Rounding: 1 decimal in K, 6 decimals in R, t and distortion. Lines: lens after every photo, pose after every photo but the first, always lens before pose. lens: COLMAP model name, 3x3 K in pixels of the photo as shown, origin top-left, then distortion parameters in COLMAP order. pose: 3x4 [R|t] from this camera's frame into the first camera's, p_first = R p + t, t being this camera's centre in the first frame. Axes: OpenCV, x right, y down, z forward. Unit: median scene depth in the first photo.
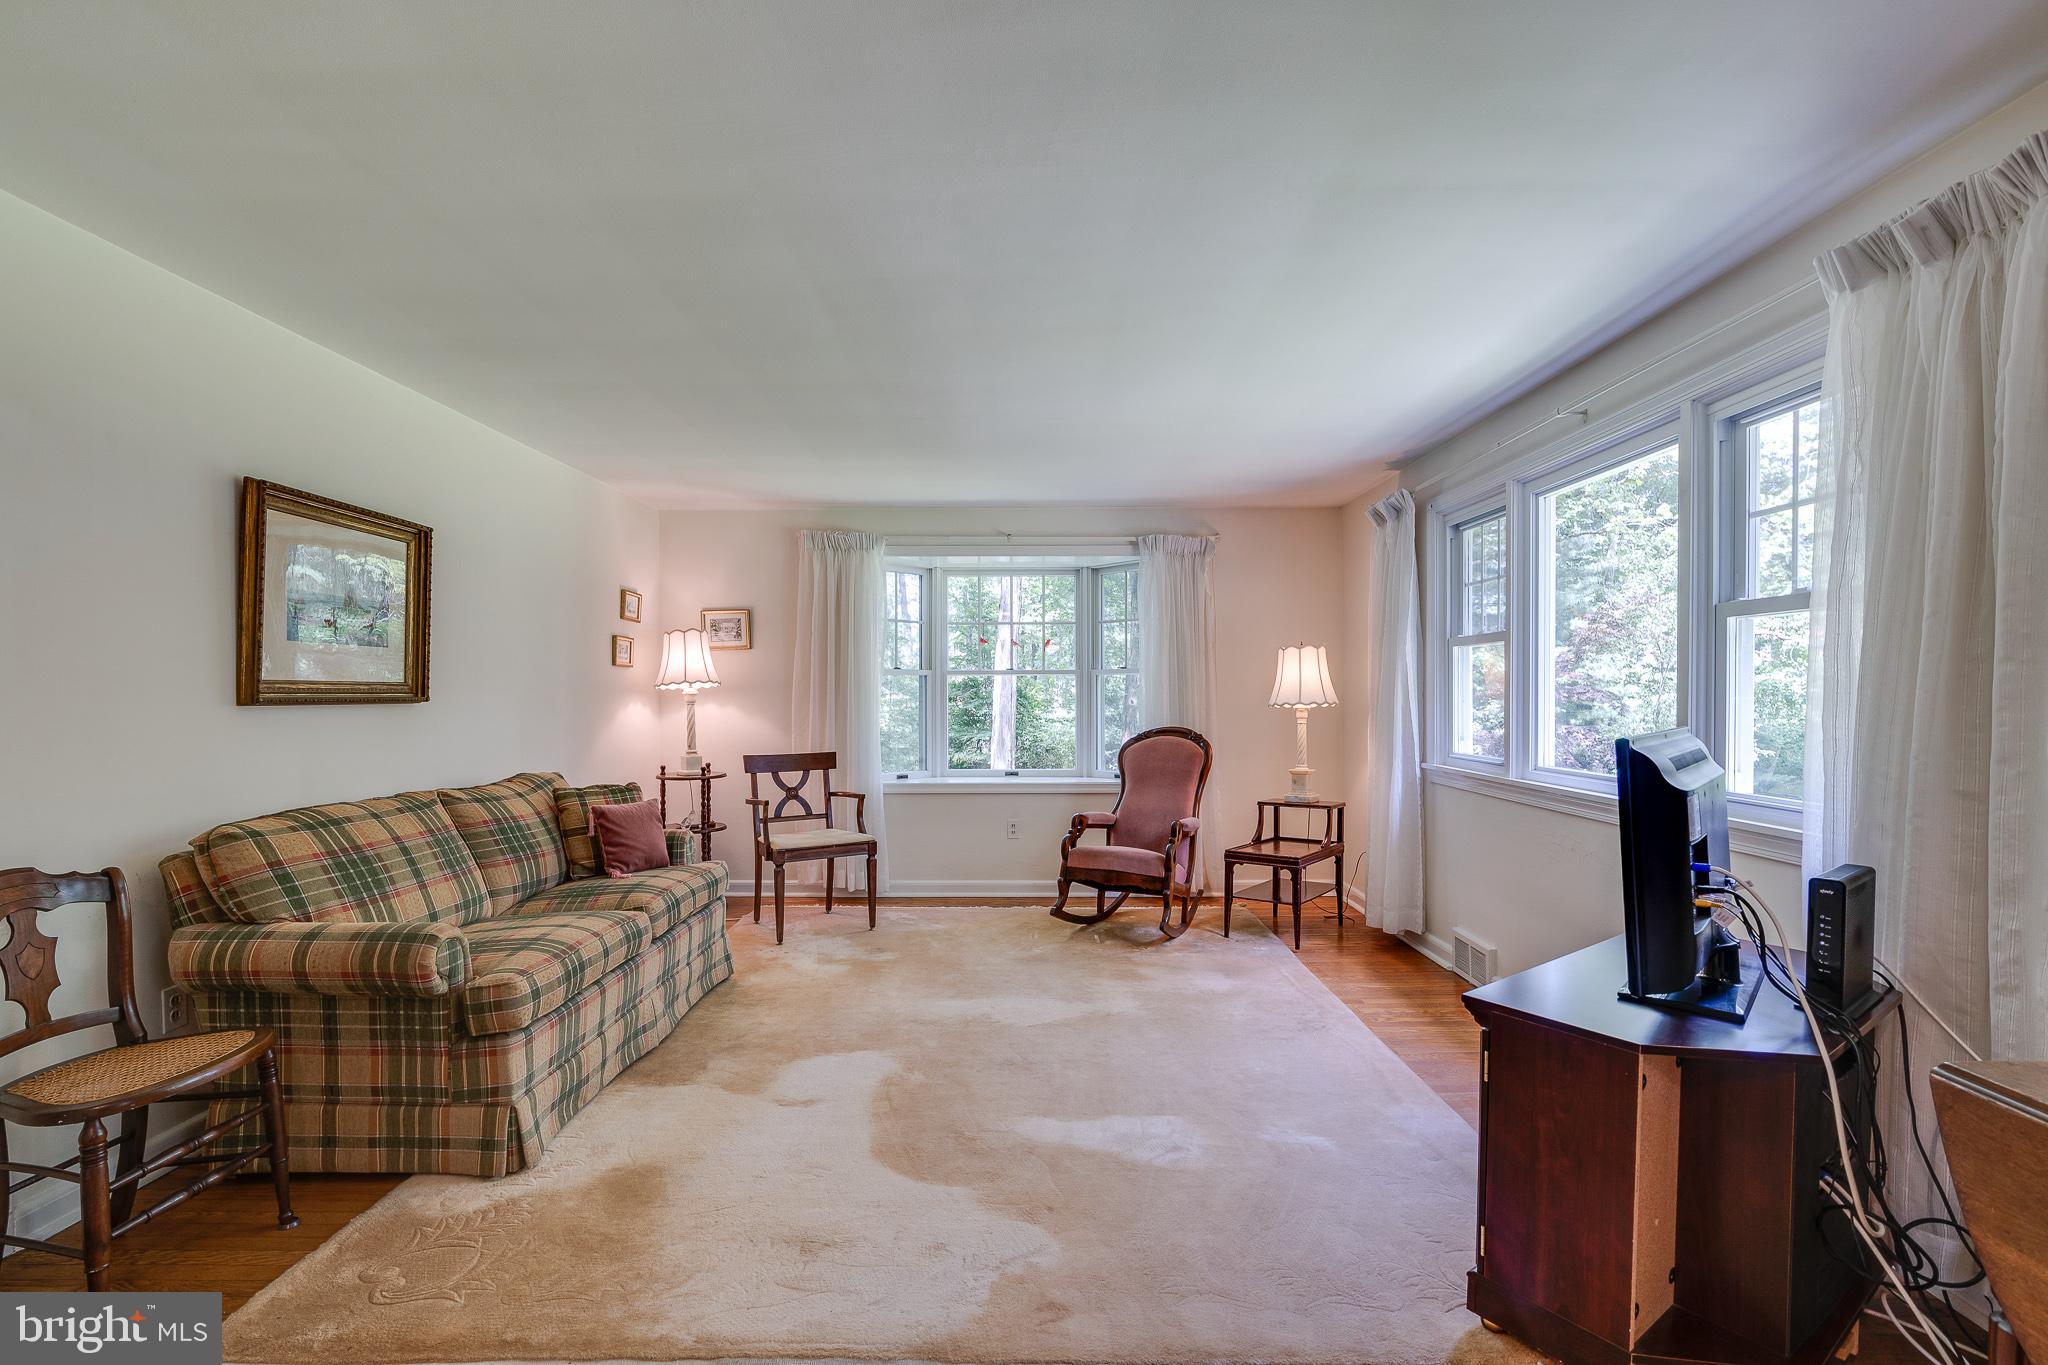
lens RADIAL K [[930.0, 0, 1024.4], [0, 930.0, 699.5], [0, 0, 1]] dist [-0.005969, 0.000890]
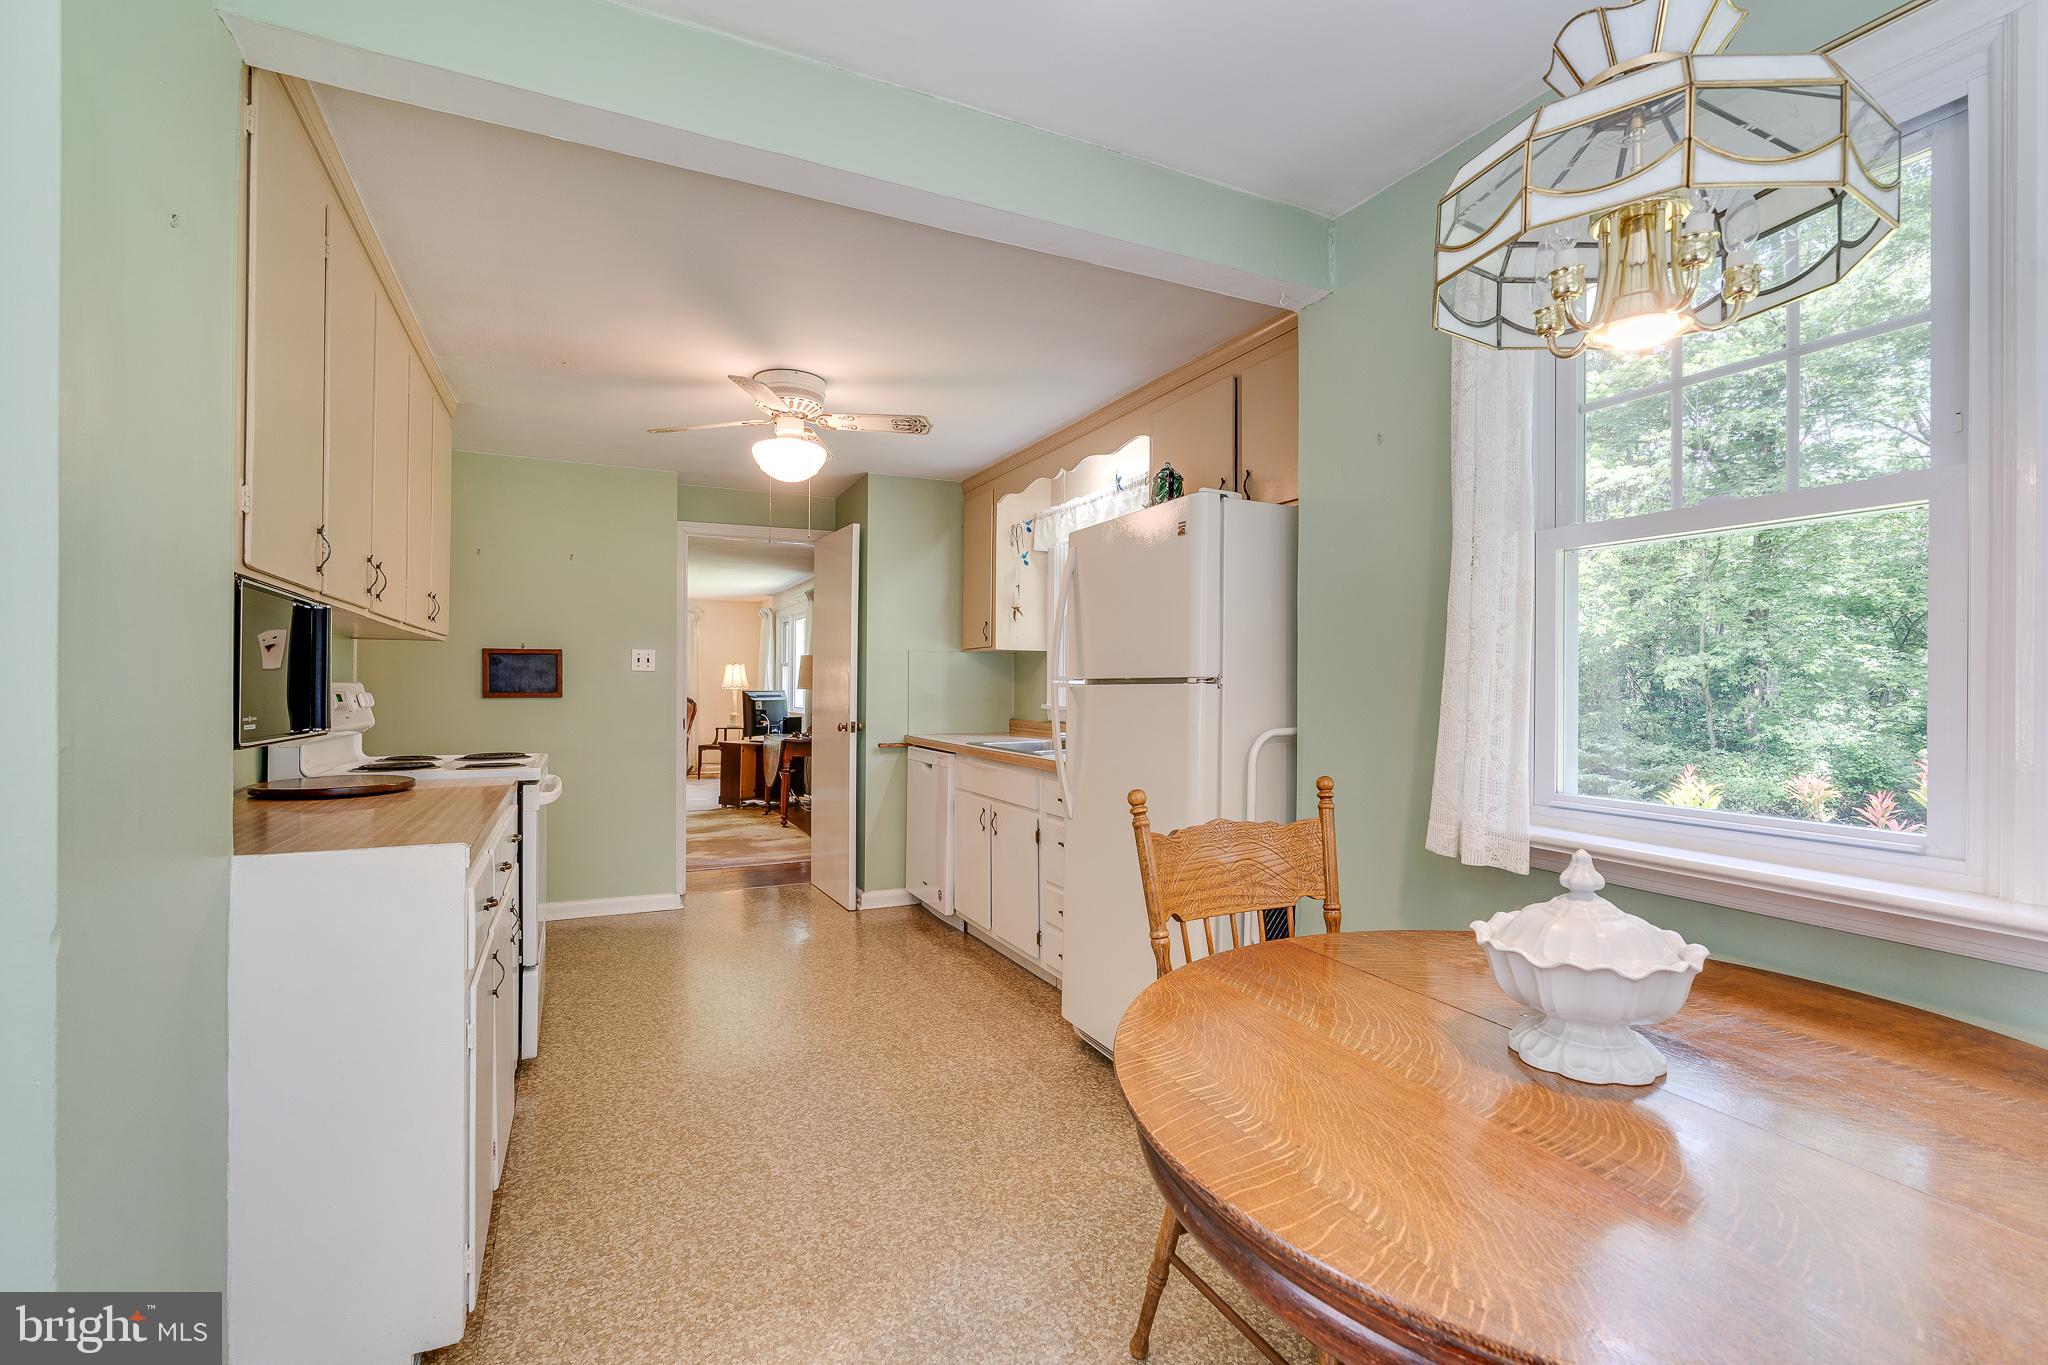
lens RADIAL K [[938.0, 0, 1027.1], [0, 938.0, 676.7], [0, 0, 1]] dist [-0.001375, 0.000080]
pose [[0.900034, 0.011100, 0.435677, -0.113888], [-0.004212, 0.999850, -0.016772, 0.018805], [-0.435798, 0.013260, 0.899947, -2.066031]]
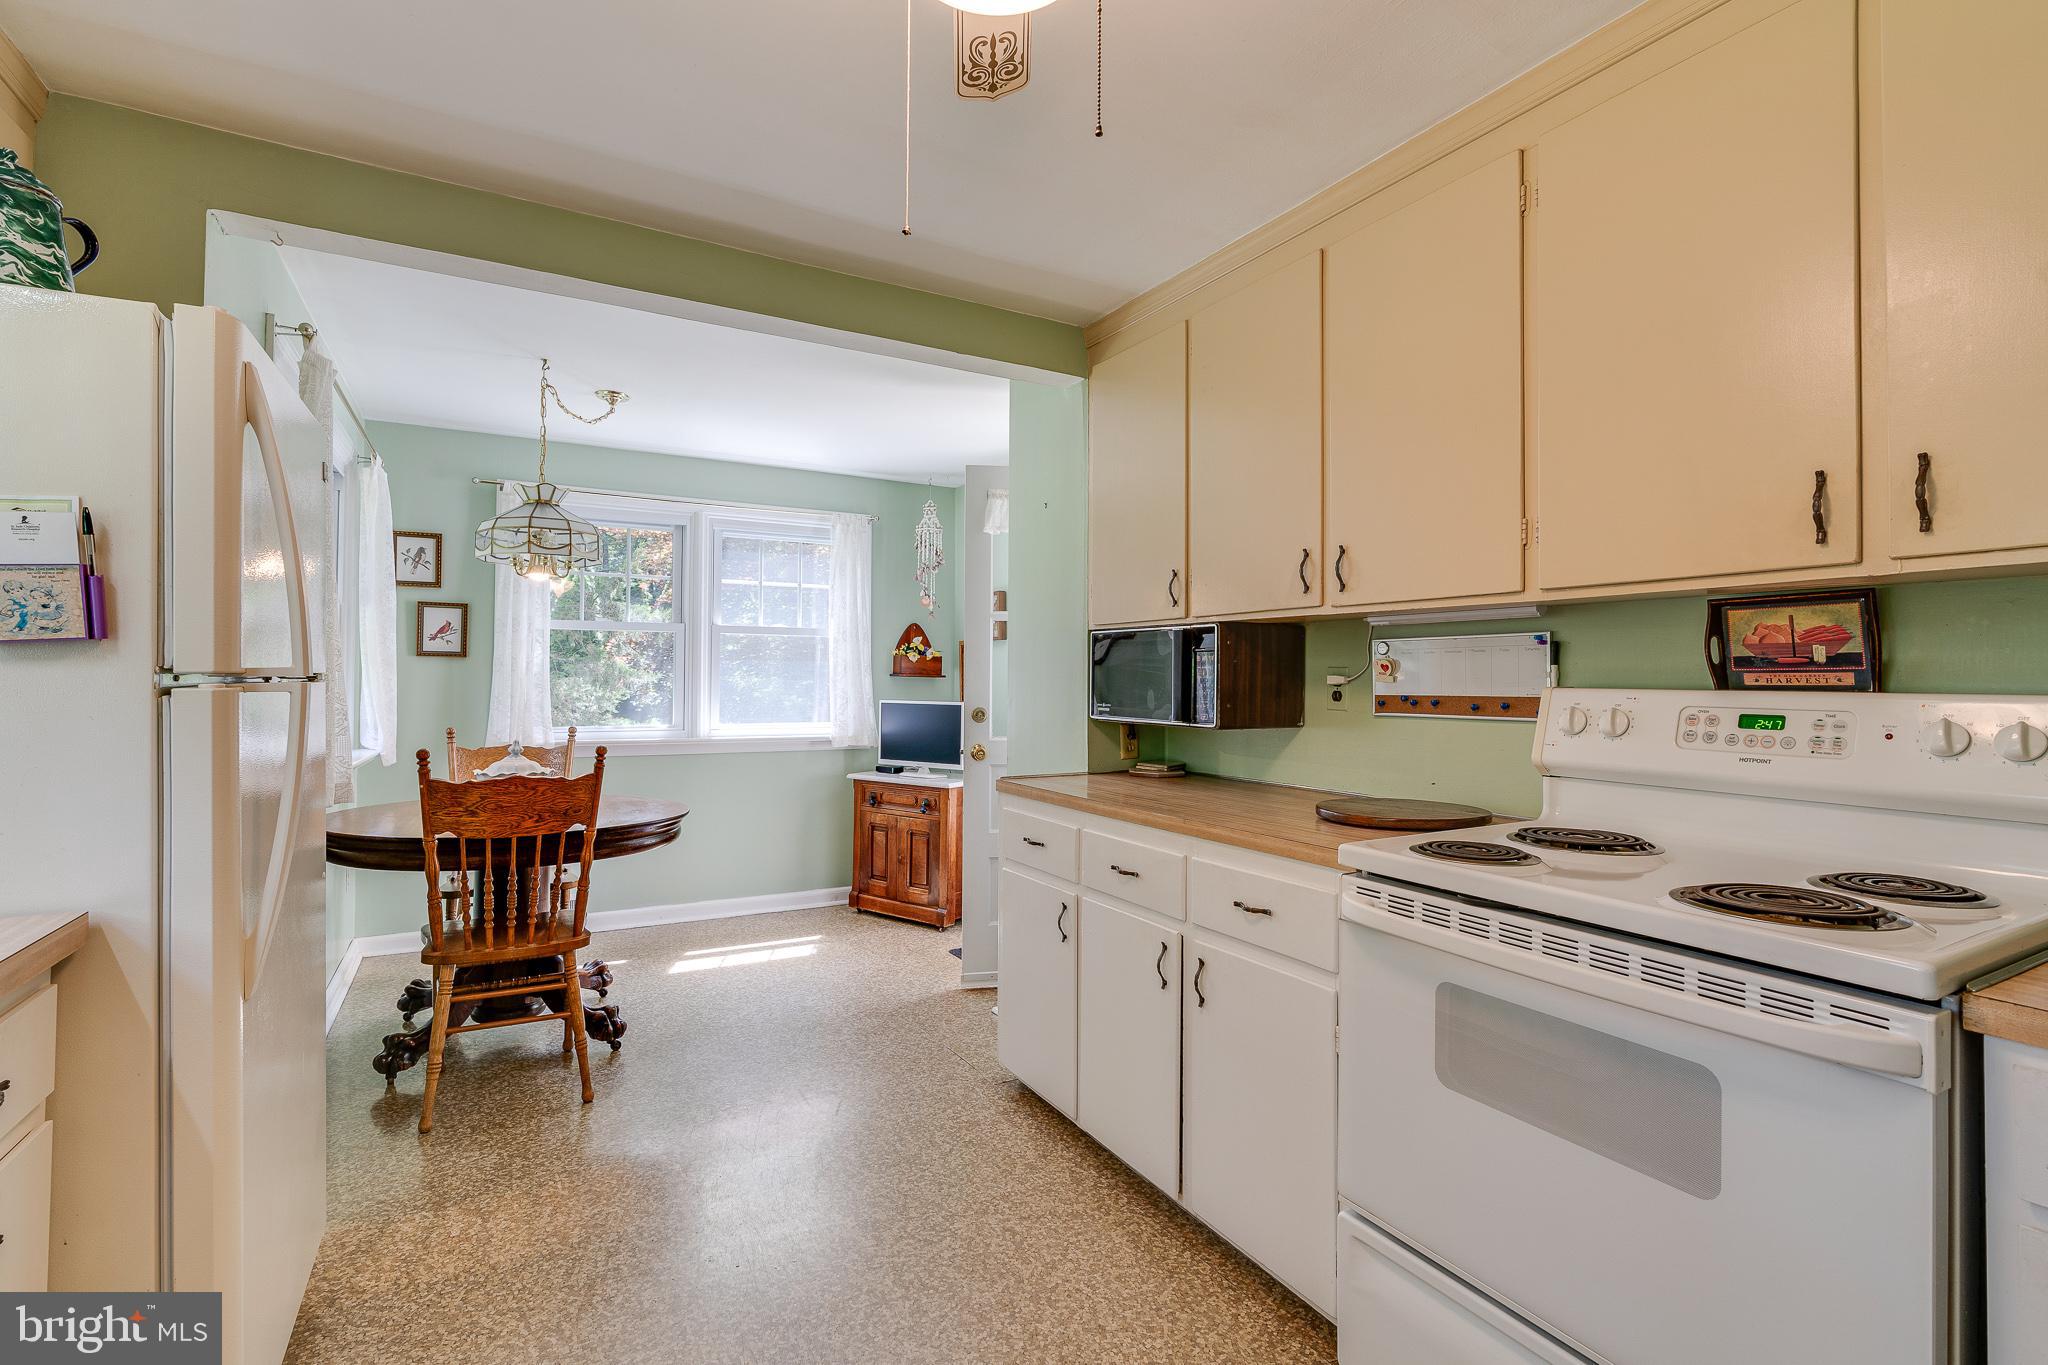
lens RADIAL K [[939.5, 0, 1014.2], [0, 939.5, 655.7], [0, 0, 1]] dist [-0.001935, 0.000481]
pose [[-0.873248, -0.011836, -0.487132, 0.216355], [-0.003659, 0.999836, -0.017734, 0.005430], [0.487262, -0.013704, -0.873149, -0.836563]]
